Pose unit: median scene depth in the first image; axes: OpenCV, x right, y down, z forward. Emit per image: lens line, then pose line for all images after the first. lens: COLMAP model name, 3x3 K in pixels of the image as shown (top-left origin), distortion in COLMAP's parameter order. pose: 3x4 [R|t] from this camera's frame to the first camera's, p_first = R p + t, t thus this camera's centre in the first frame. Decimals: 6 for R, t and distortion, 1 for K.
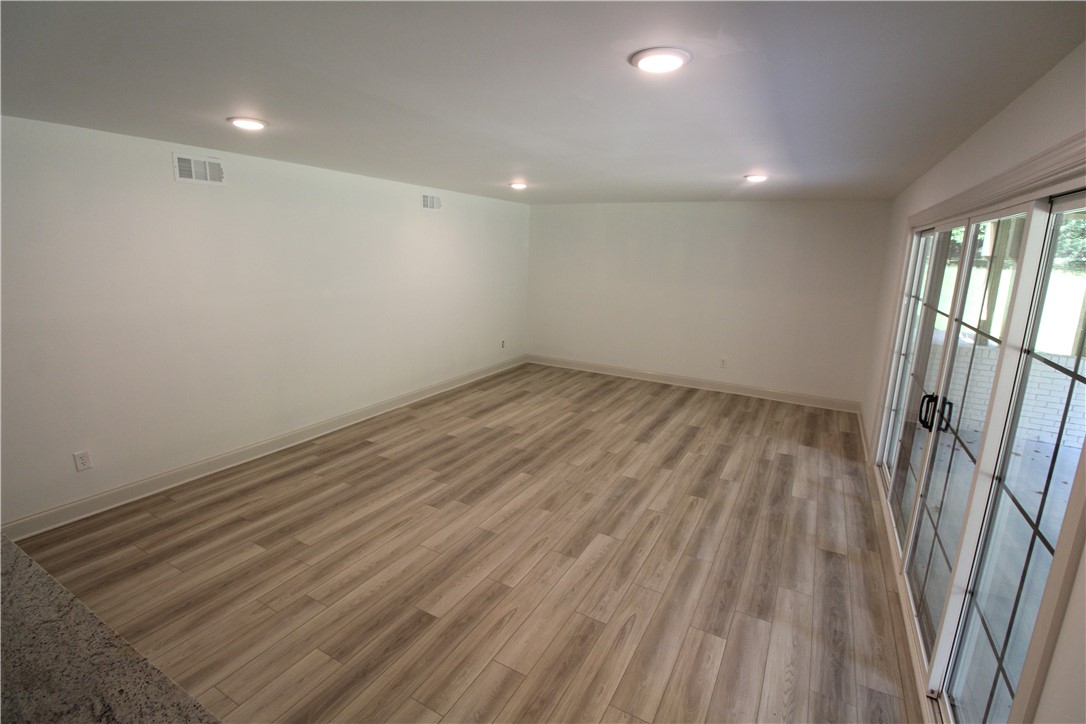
lens RADIAL K [[500.0, 0, 543.6], [0, 500.0, 366.8], [0, 0, 1]] dist [-0.016303, -0.001801]
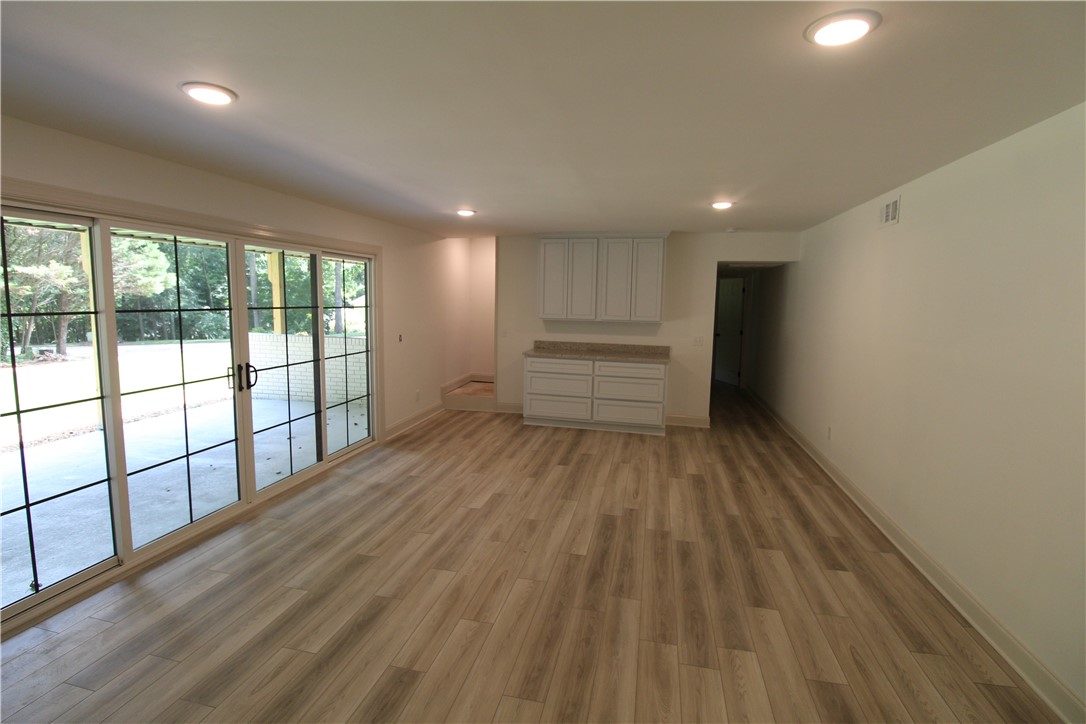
lens RADIAL K [[500.0, 0, 544.5], [0, 500.0, 358.1], [0, 0, 1]] dist [-0.016303, -0.001801]
pose [[-0.958652, -0.009531, -0.284422, 0.253753], [-0.106404, 0.938955, 0.327171, -0.340043], [0.263941, 0.343907, -0.901145, 1.658964]]
